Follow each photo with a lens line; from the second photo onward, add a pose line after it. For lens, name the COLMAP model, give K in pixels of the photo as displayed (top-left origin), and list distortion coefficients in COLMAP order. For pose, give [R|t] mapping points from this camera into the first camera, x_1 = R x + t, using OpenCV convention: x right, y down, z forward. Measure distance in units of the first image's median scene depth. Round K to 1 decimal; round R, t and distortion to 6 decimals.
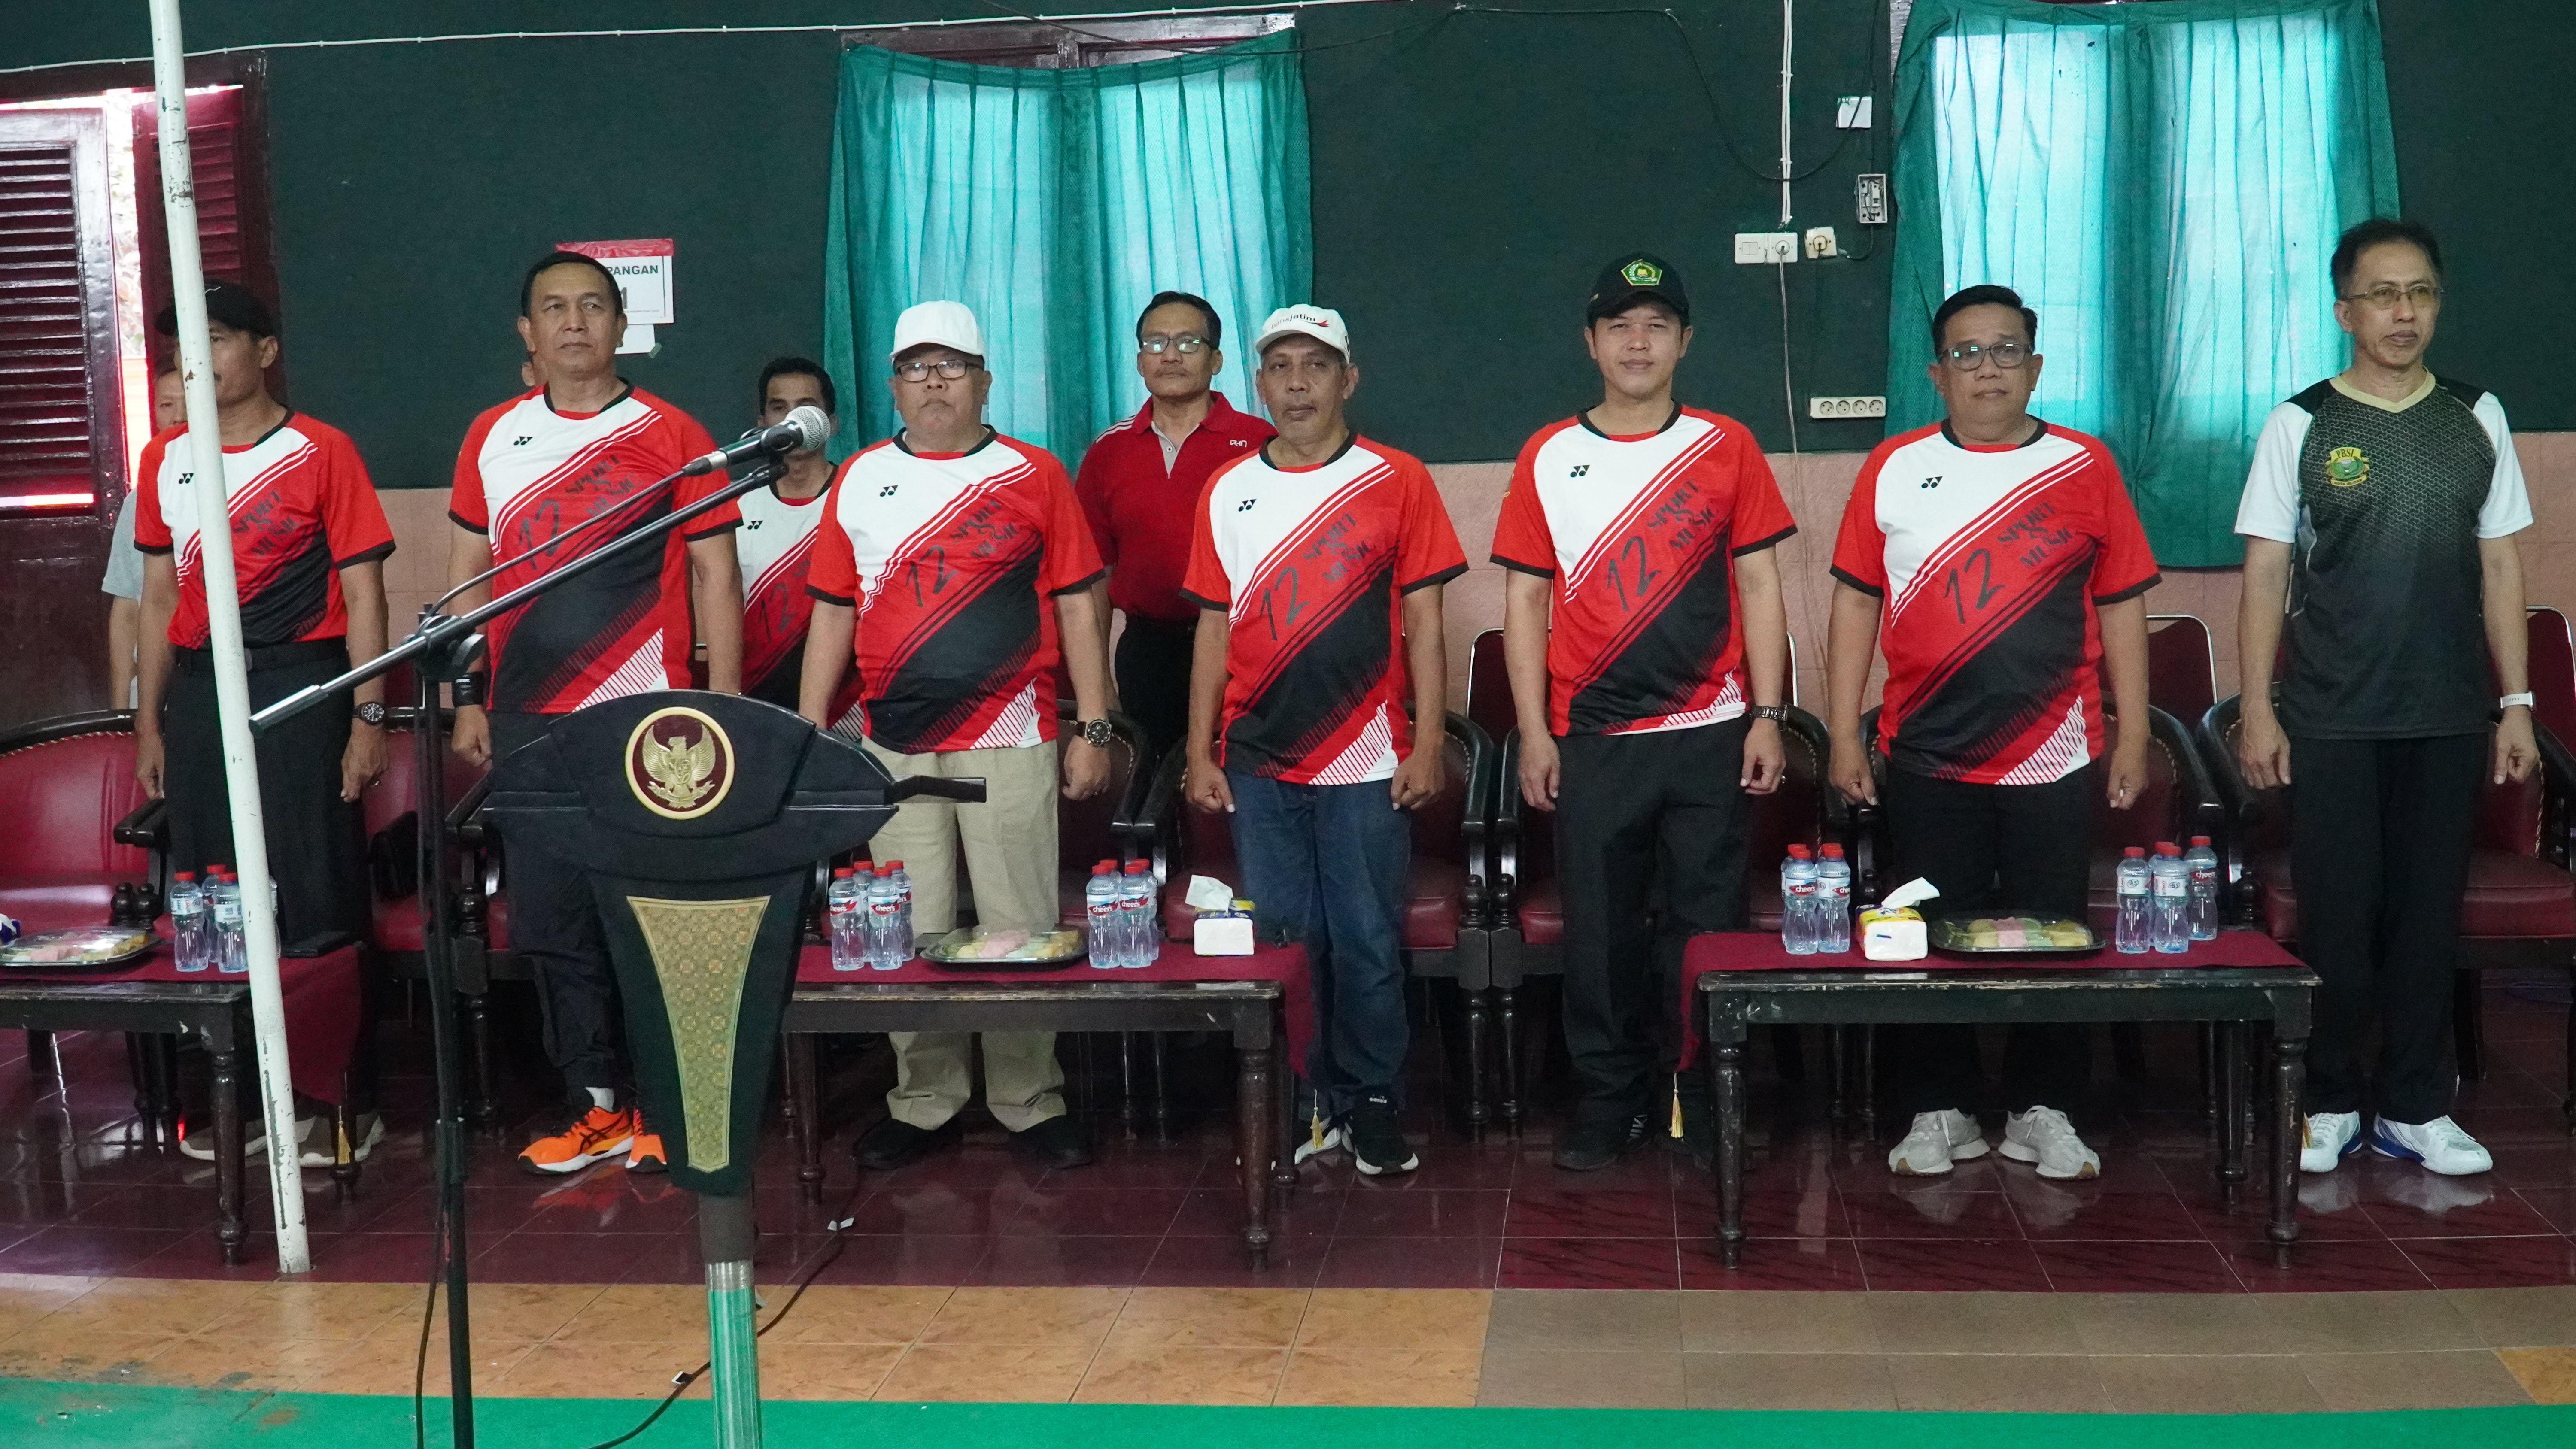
lens RADIAL K [[2611.0, 0, 1288.0], [0, 2611.0, 724.5], [0, 0, 1]] dist [-0.021853, -0.002452]
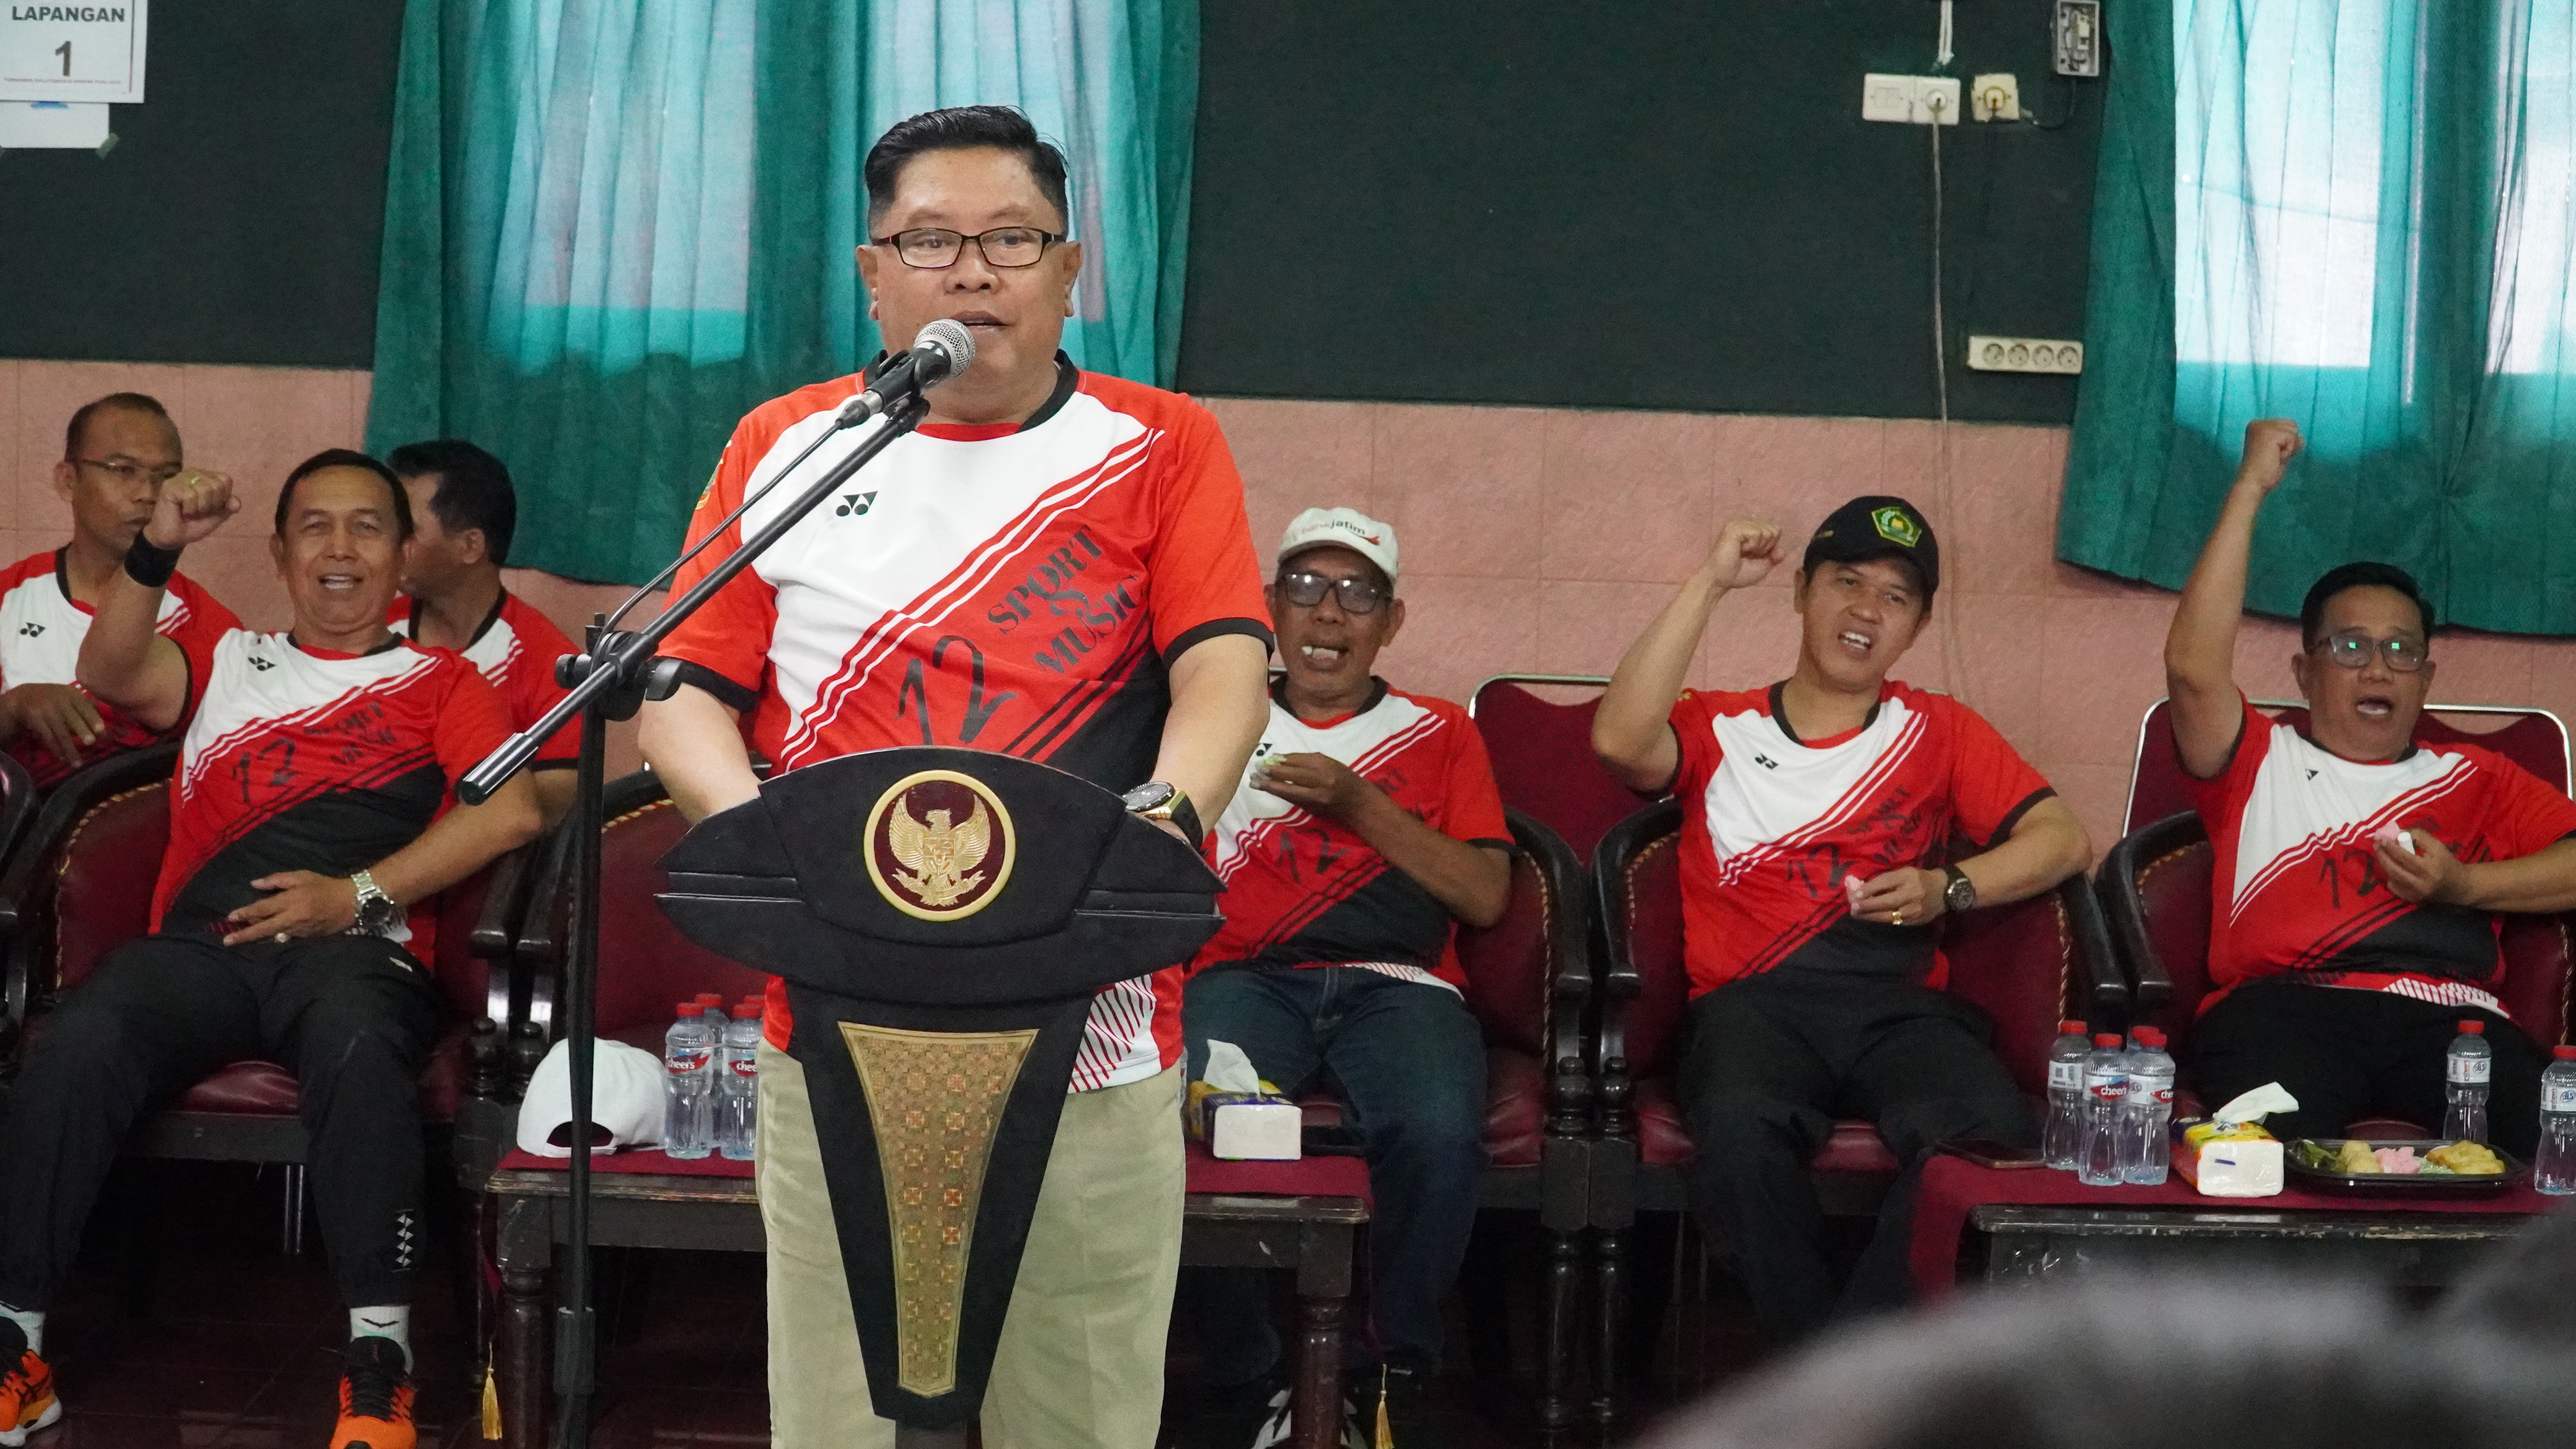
lens RADIAL K [[4794.3, 0, 1288.0], [0, 4794.3, 724.5], [0, 0, 1]] dist [-0.233845, -0.311565]
pose [[0.990078, 0.049529, 0.131501, -0.180604], [-0.047254, 0.998675, -0.020374, 0.001982], [-0.132336, 0.013957, 0.991107, -0.210282]]
